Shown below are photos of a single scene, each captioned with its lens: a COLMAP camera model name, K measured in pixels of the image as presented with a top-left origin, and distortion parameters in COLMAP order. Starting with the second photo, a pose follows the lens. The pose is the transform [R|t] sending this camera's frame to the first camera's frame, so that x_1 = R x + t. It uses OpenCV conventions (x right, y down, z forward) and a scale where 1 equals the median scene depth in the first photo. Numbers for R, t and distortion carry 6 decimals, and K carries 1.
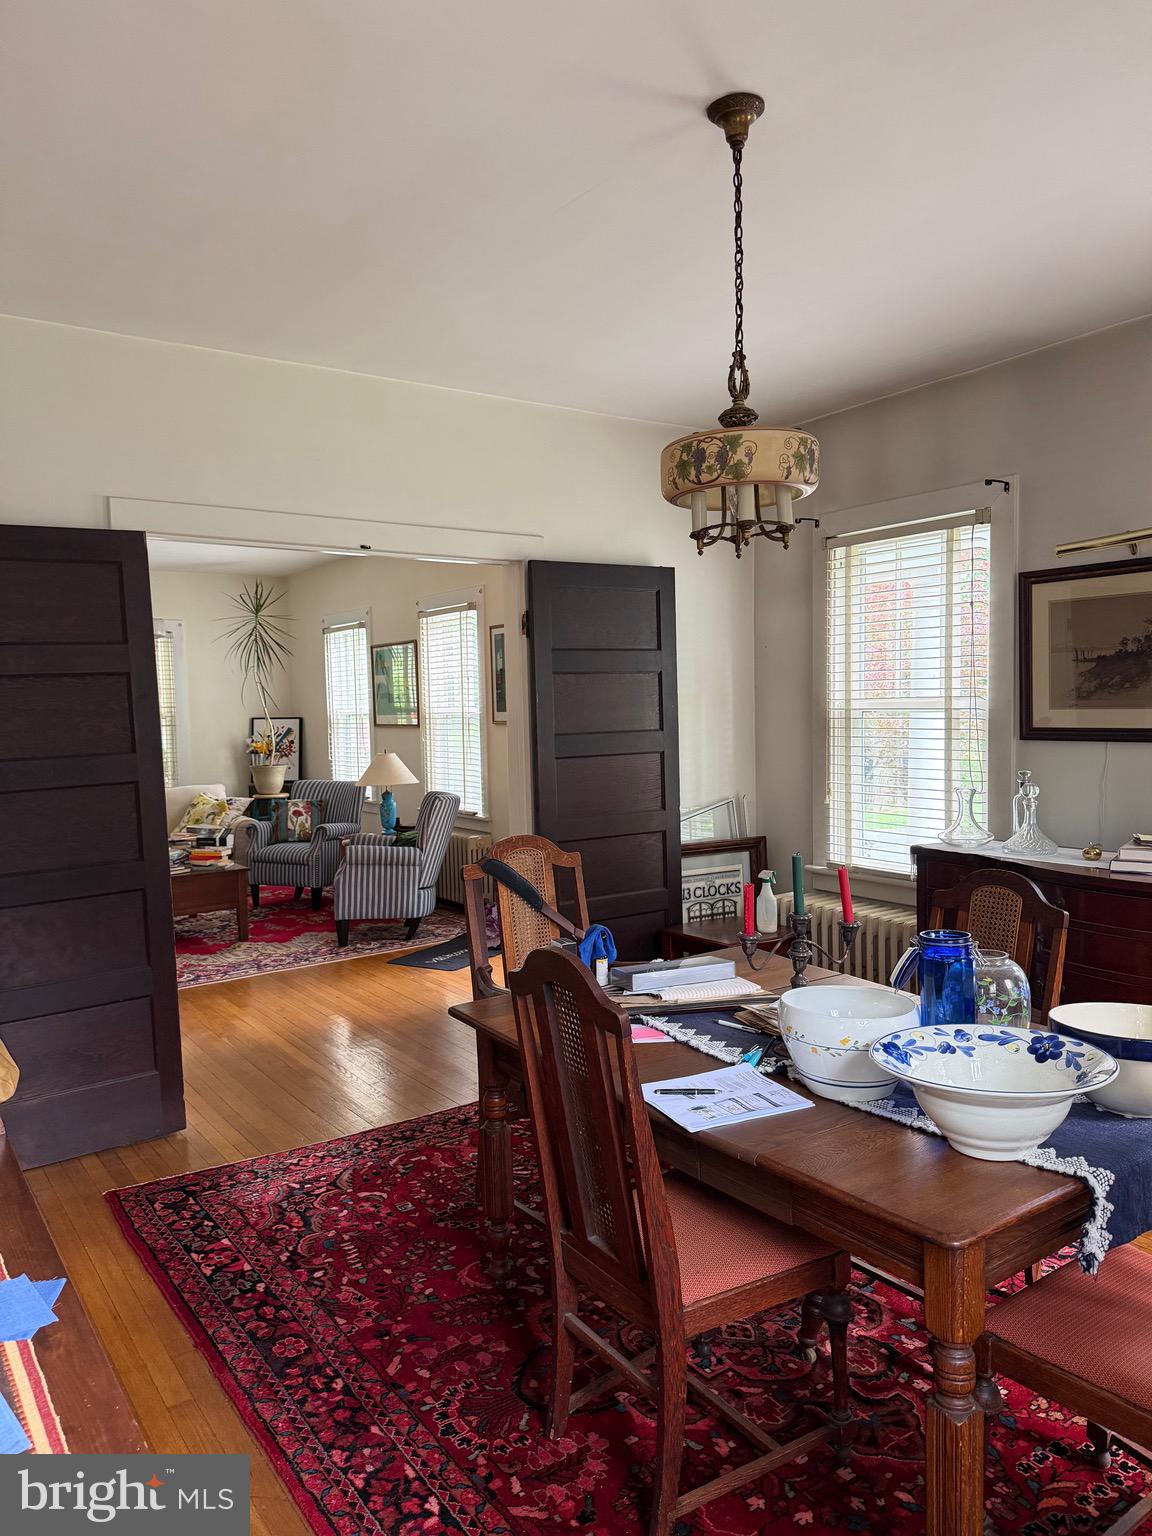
lens RADIAL K [[1089.3, 0, 575.9], [0, 1089.3, 776.7], [0, 0, 1]] dist [0.007929, -0.001855]
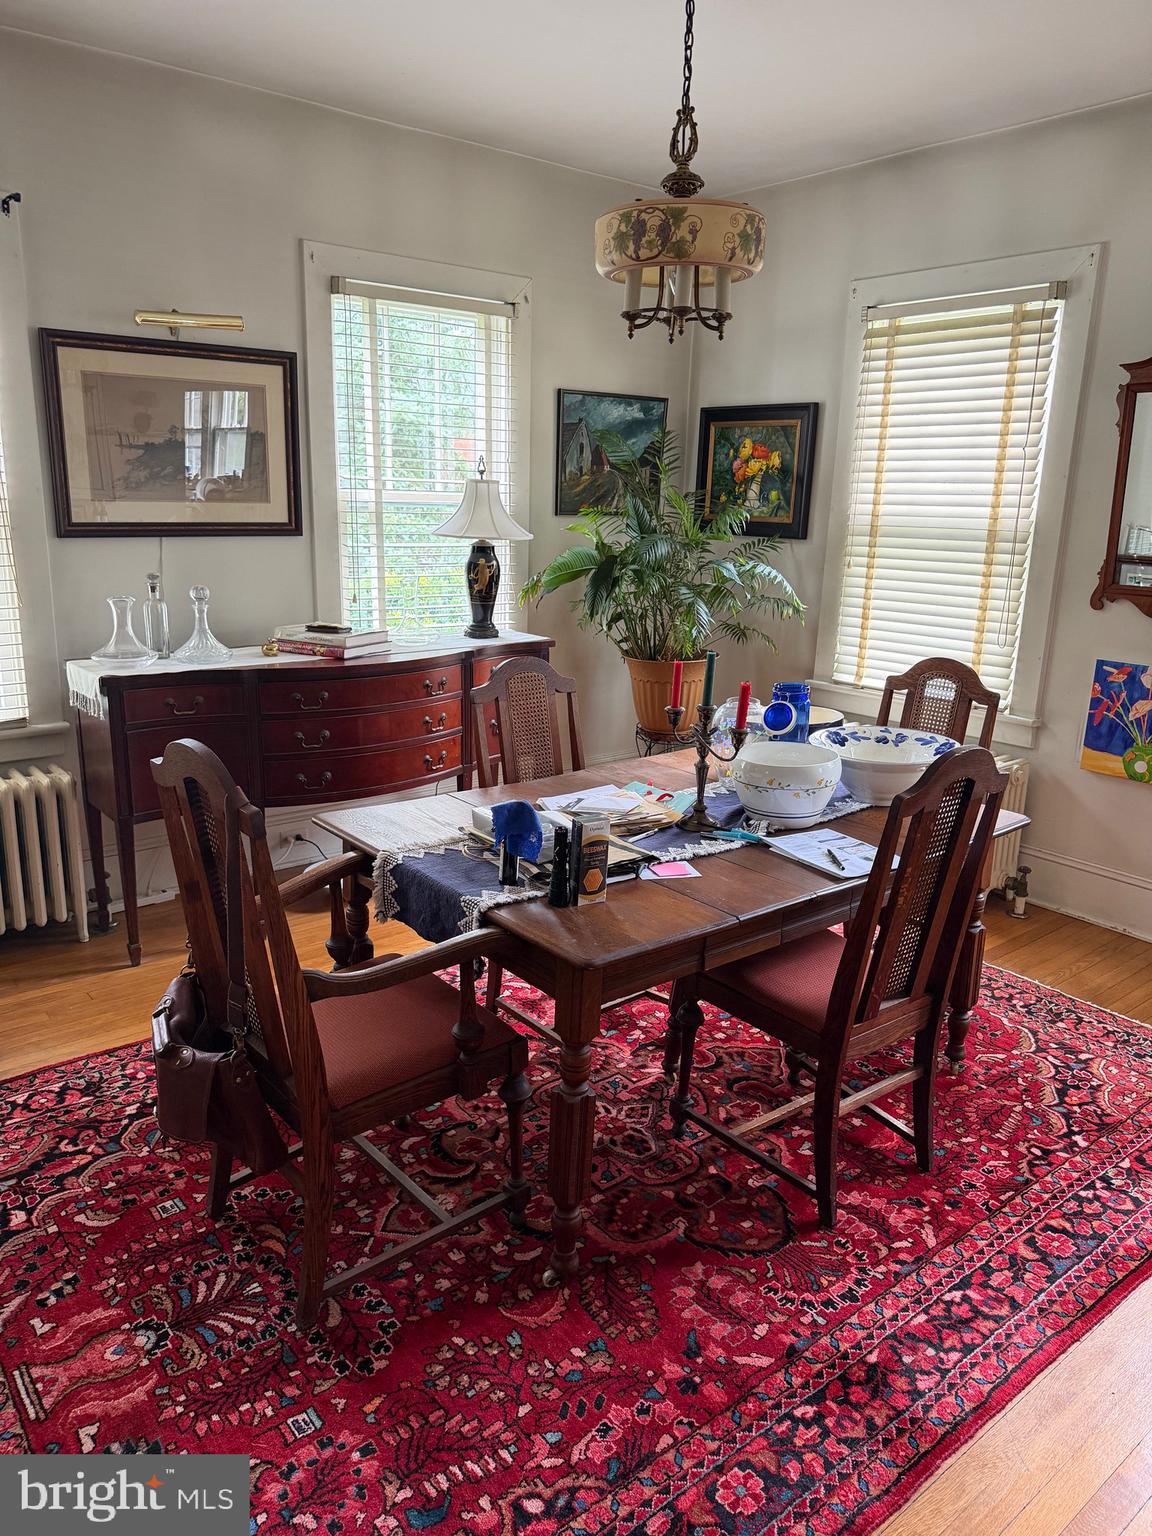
lens RADIAL K [[1089.3, 0, 573.8], [0, 1089.3, 763.6], [0, 0, 1]] dist [0.007929, -0.001855]
pose [[-0.066205, -0.235448, 0.969629, -0.818626], [0.050399, 0.969732, 0.238914, -0.079427], [-0.996532, 0.064686, -0.052334, 1.131245]]
